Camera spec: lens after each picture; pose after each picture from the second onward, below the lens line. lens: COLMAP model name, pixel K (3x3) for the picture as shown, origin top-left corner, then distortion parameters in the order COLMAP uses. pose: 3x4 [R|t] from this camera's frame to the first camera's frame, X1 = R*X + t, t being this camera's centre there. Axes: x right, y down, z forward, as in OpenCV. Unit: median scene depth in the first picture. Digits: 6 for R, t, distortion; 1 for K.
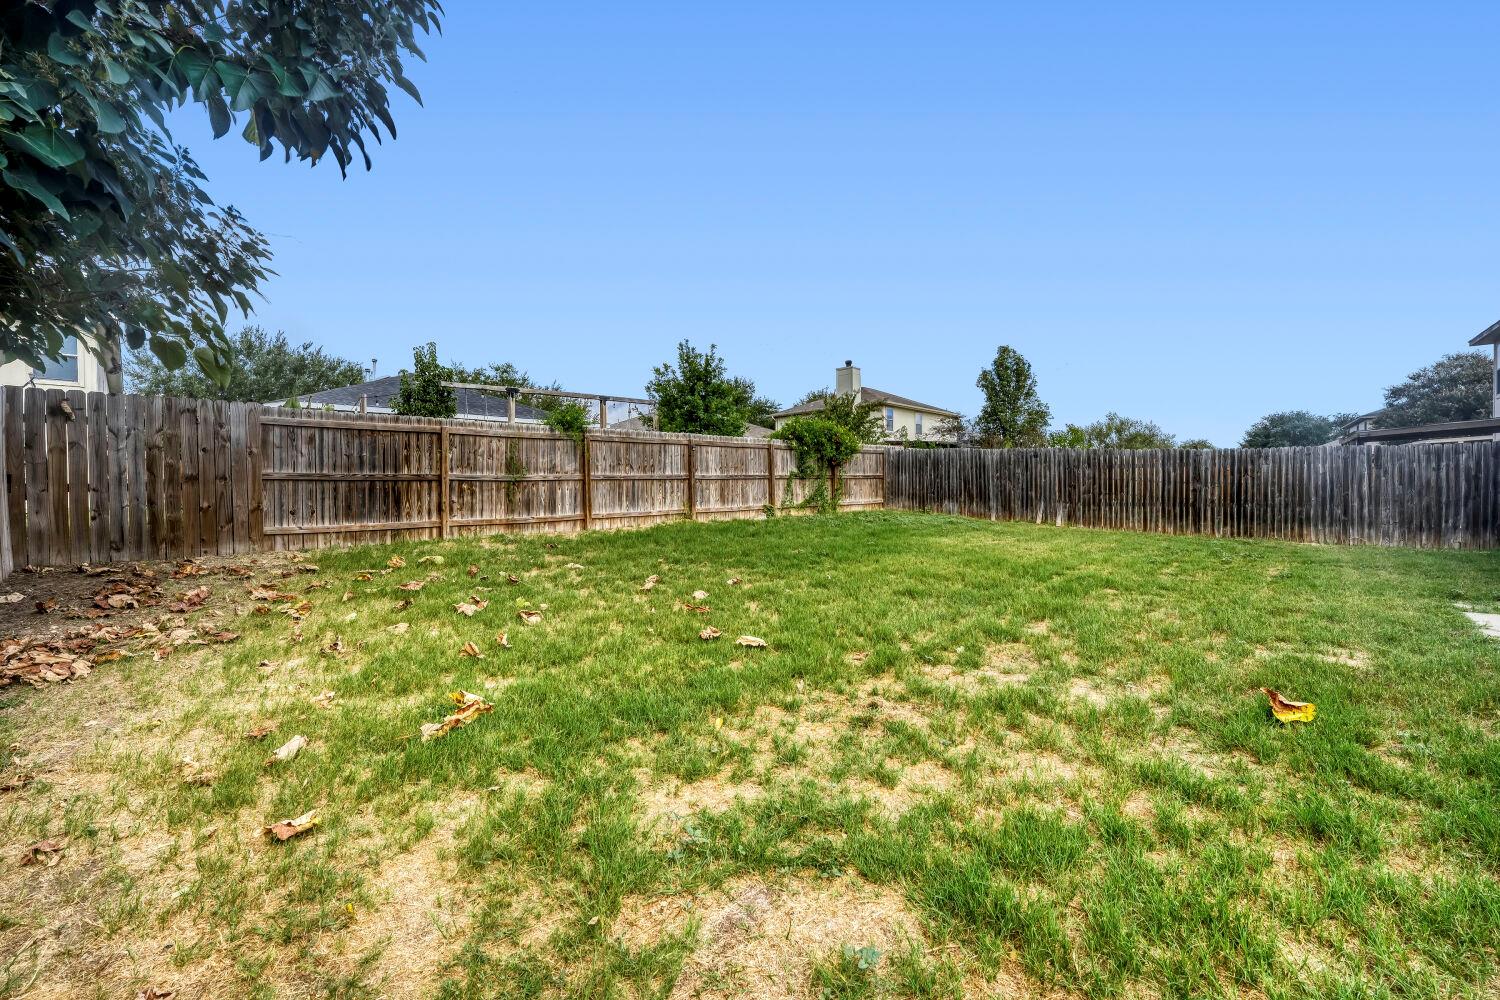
lens RADIAL K [[618.1, 0, 749.1], [0, 618.1, 499.9], [0, 0, 1]] dist [-0.022494, 0.002656]
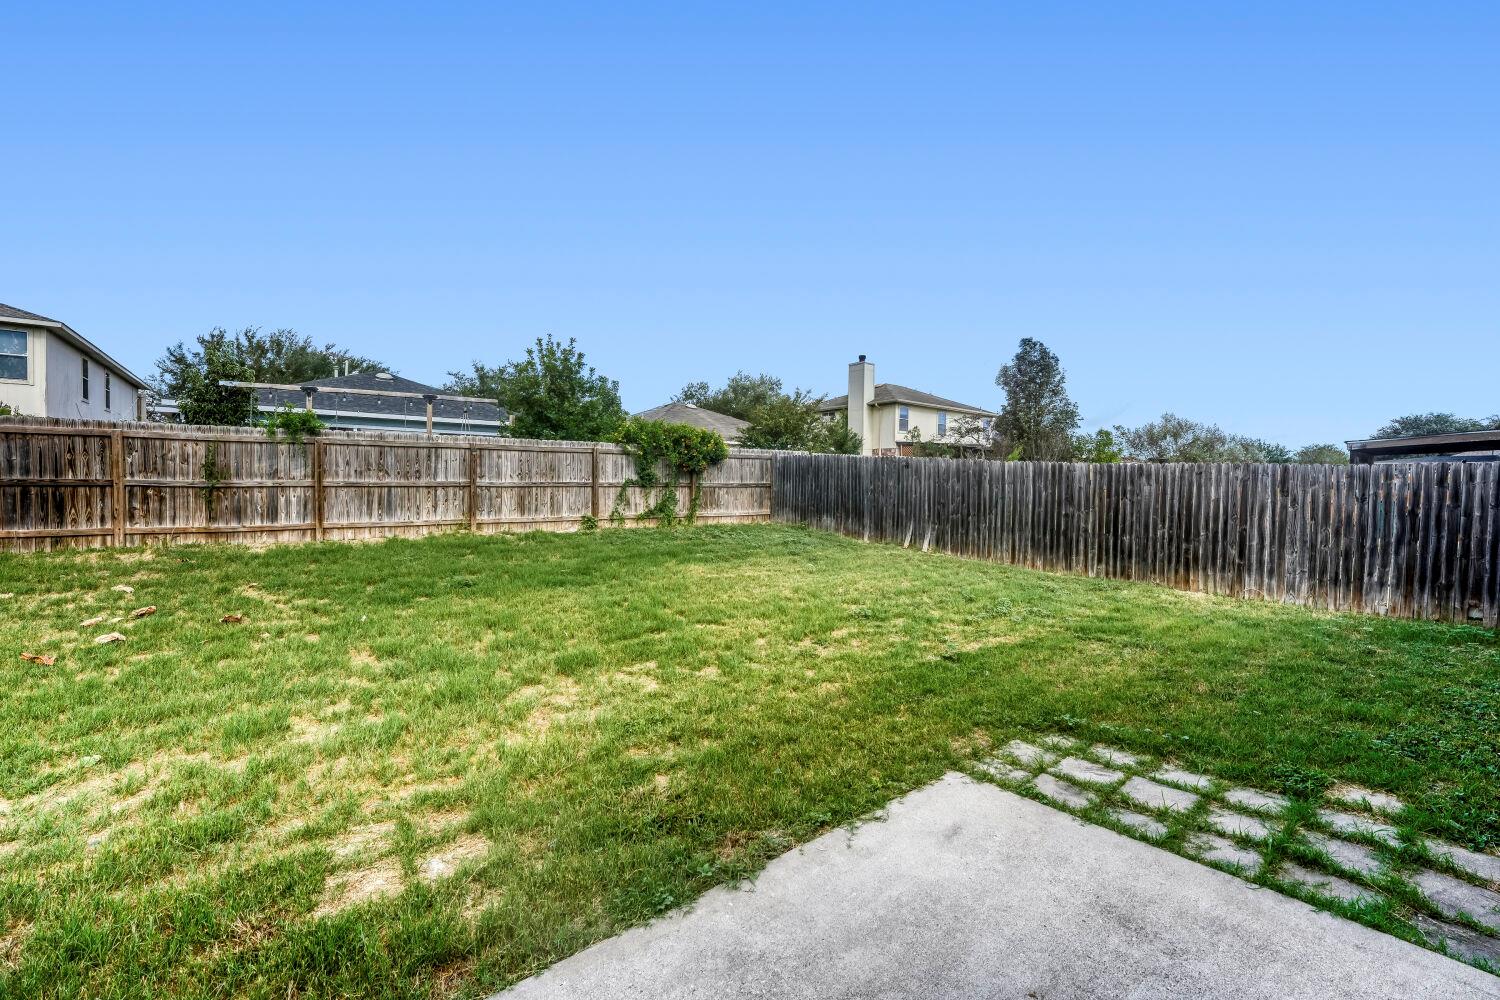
lens RADIAL K [[618.1, 0, 749.8], [0, 618.1, 505.9], [0, 0, 1]] dist [-0.022494, 0.002656]
pose [[0.988912, 0.028020, -0.145833, 0.447829], [-0.025906, 0.999530, 0.016378, -0.030644], [0.146223, -0.012418, 0.989174, 0.161102]]
